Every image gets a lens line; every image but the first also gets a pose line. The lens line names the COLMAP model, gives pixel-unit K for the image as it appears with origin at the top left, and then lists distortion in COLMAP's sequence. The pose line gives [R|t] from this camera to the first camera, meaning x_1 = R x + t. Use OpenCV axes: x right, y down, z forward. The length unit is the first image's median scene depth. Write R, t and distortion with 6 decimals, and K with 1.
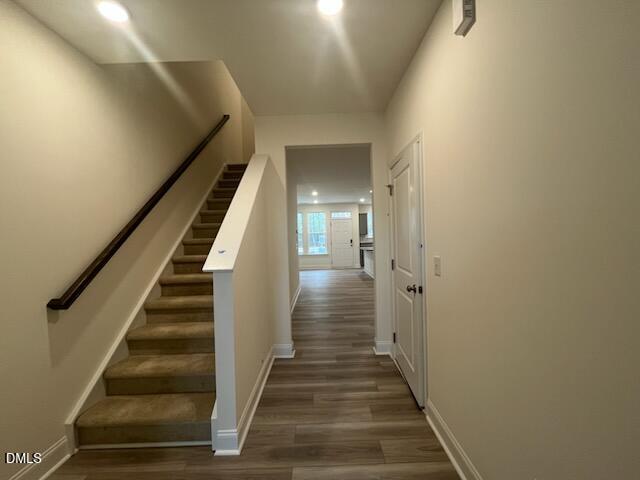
lens RADIAL K [[258.6, 0, 320.0], [0, 258.6, 240.0], [0, 0, 1]] dist [-0.002453, -0.000137]
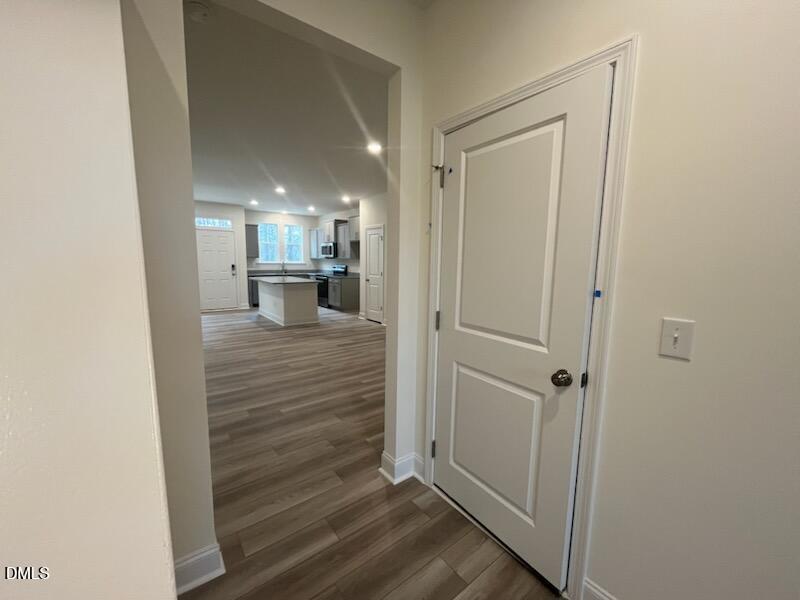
lens RADIAL K [[327.8, 0, 400.0], [0, 327.8, 300.0], [0, 0, 1]] dist [-0.001615, -0.000179]
pose [[0.790237, -0.029264, 0.612103, -0.171062], [-0.032760, 0.995413, 0.089884, -0.005426], [-0.611926, -0.091083, 0.785653, 0.453794]]
